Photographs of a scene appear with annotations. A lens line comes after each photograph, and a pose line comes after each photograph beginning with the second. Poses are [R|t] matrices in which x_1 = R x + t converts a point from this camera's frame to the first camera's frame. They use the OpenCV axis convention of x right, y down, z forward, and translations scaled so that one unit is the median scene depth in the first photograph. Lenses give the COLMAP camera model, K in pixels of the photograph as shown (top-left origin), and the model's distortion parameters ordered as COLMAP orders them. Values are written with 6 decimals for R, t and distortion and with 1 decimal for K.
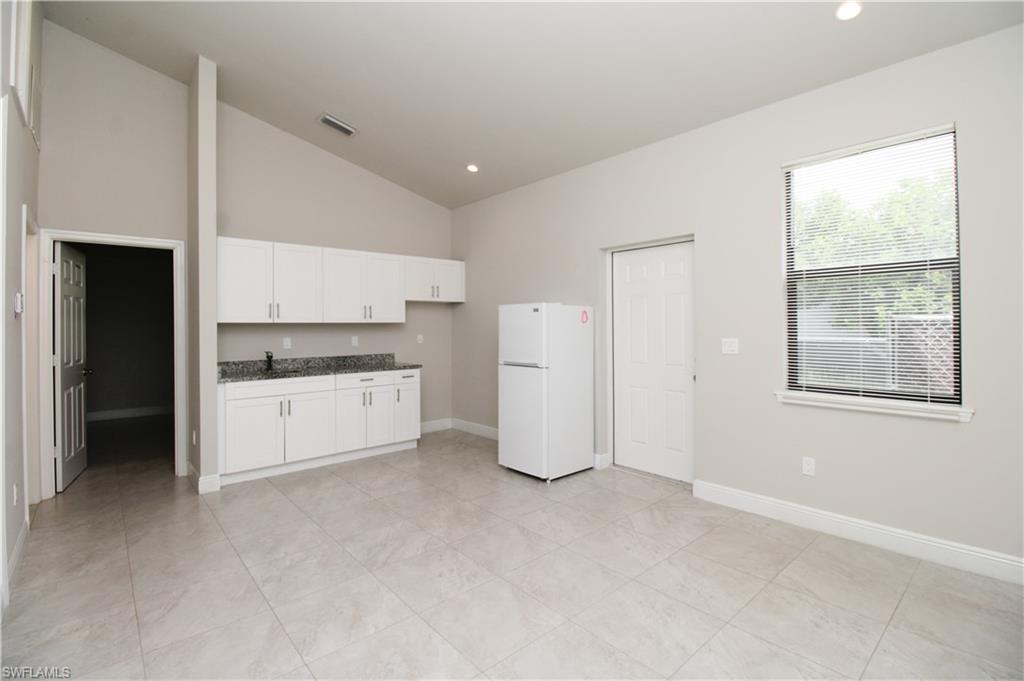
lens RADIAL K [[471.1, 0, 513.2], [0, 471.1, 323.9], [0, 0, 1]] dist [0.000966, -0.014402]
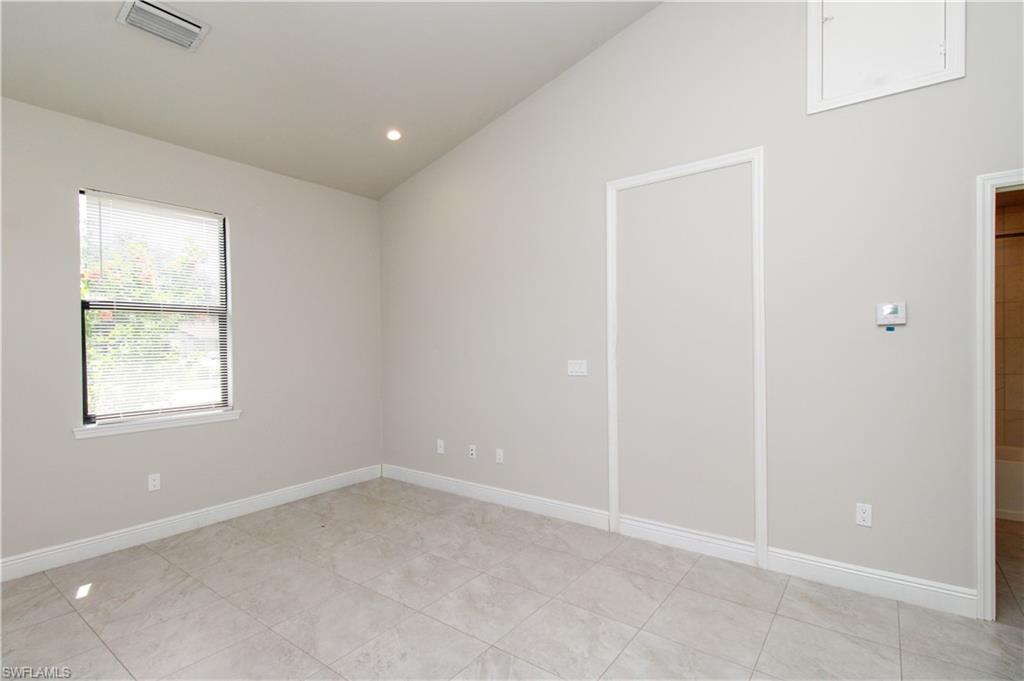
lens RADIAL K [[482.8, 0, 533.6], [0, 482.8, 348.9], [0, 0, 1]] dist [0.025892, -0.016278]
pose [[-0.974982, 0.025031, -0.220869, -0.121112], [0.022982, 0.999666, 0.011839, -0.001929], [0.221091, 0.006467, -0.975232, 1.124176]]
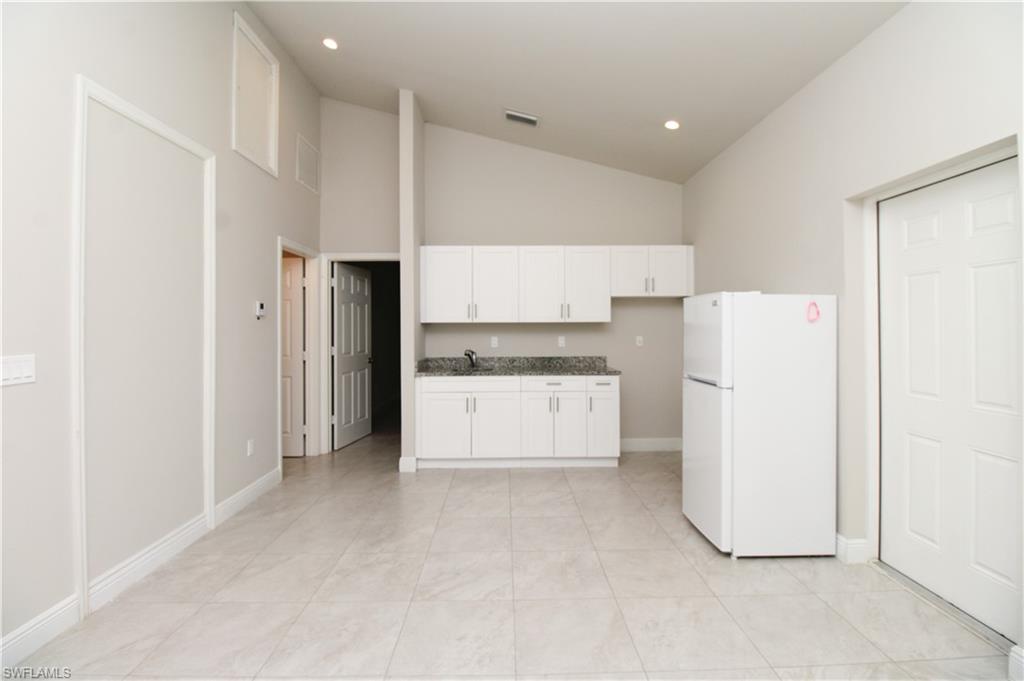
lens RADIAL K [[471.1, 0, 513.2], [0, 471.1, 323.9], [0, 0, 1]] dist [0.000966, -0.014402]
pose [[0.761293, 0.000145, -0.648409, 0.257784], [0.000353, 1.000000, 0.000639, 0.000140], [0.648409, -0.000715, 0.761292, 0.271188]]
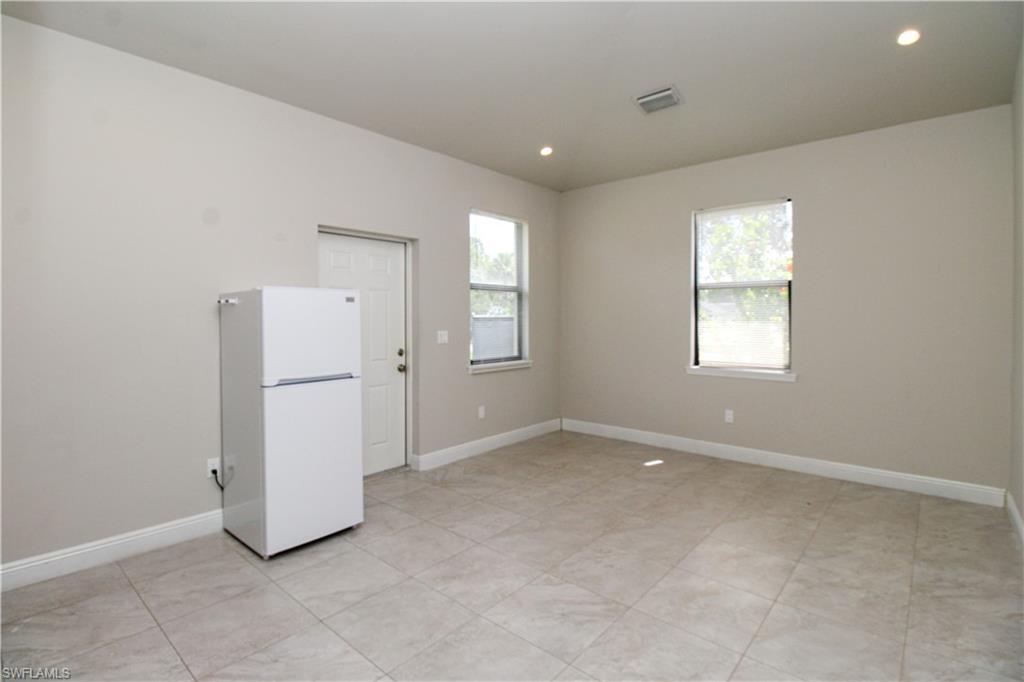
lens RADIAL K [[487.0, 0, 513.0], [0, 487.0, 324.2], [0, 0, 1]] dist [0.001926, -0.015302]
pose [[-0.130025, -0.006192, 0.991491, -0.700126], [-0.001089, 0.999981, 0.006102, 0.003834], [-0.991510, -0.000286, -0.130029, 0.807727]]
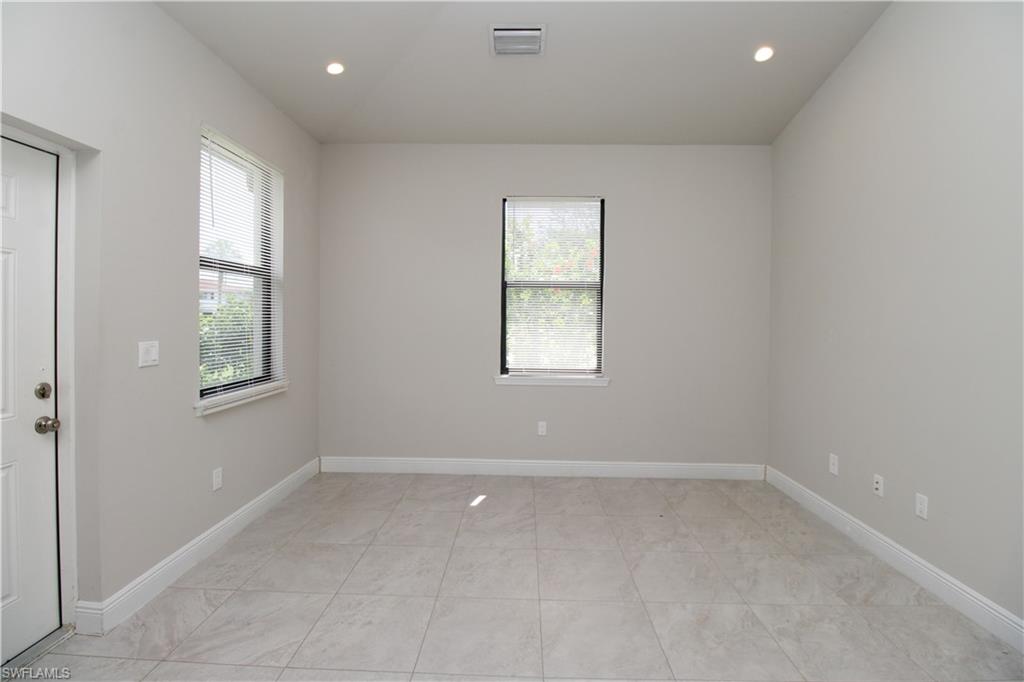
lens RADIAL K [[468.8, 0, 510.8], [0, 468.8, 323.2], [0, 0, 1]] dist [0.000476, -0.014944]
pose [[-0.729396, -0.007510, 0.684050, -0.282488], [-0.006753, 0.999970, 0.003778, -0.000962], [-0.684058, -0.001864, -0.729425, 0.926549]]
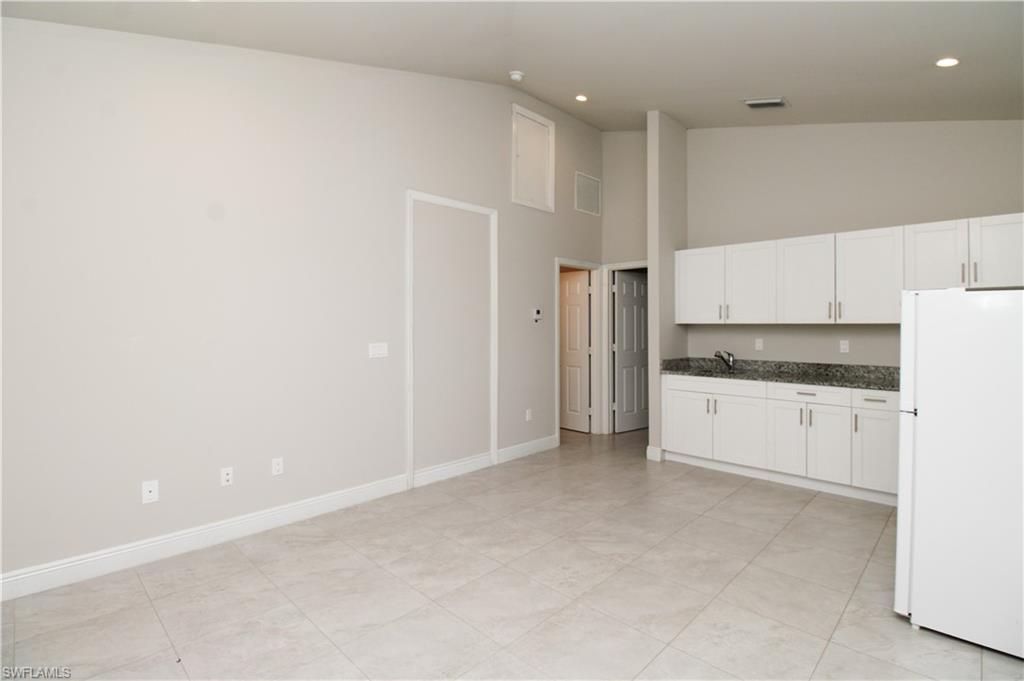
lens RADIAL K [[487.0, 0, 513.0], [0, 487.0, 323.7], [0, 0, 1]] dist [0.001926, -0.015302]
pose [[0.074404, 0.006198, -0.997209, 0.550807], [0.003754, 0.999972, 0.006496, -0.011417], [0.997221, -0.004226, 0.074378, 0.483527]]
